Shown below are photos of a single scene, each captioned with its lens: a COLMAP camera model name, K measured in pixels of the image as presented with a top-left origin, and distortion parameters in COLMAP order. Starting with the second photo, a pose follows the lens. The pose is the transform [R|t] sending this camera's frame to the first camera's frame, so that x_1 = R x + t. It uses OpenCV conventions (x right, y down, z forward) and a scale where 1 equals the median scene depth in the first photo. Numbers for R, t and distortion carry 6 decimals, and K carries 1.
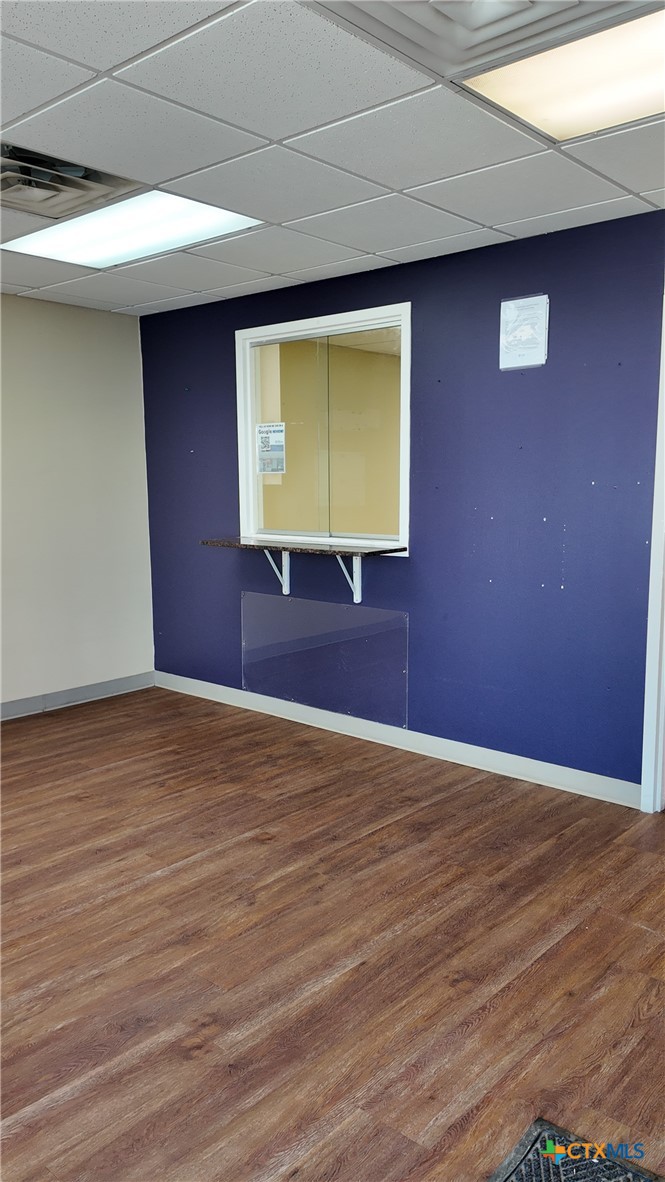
lens RADIAL K [[879.9, 0, 329.2], [0, 879.9, 595.8], [0, 0, 1]] dist [-0.000034, -0.008057]
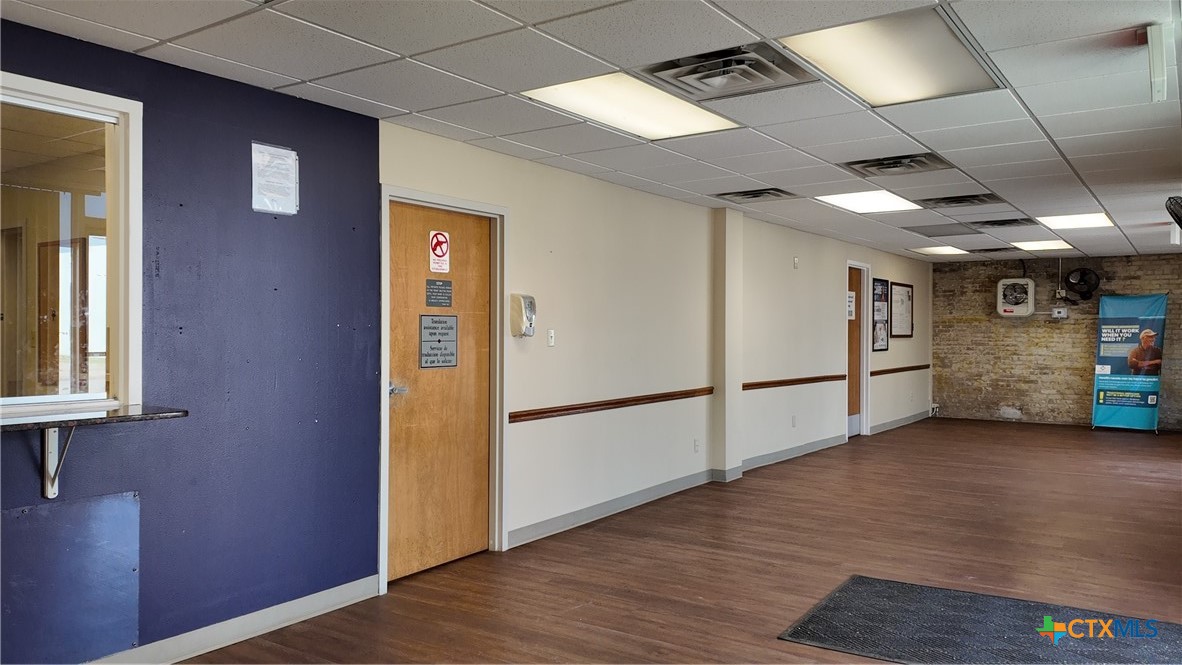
lens RADIAL K [[879.9, 0, 586.9], [0, 879.9, 329.2], [0, 0, 1]] dist [-0.000034, -0.008057]
pose [[-0.124513, 0.003025, 0.992213, -0.849177], [0.143208, 0.989580, 0.014954, -0.089836], [-0.981829, 0.143955, -0.123649, 0.800371]]
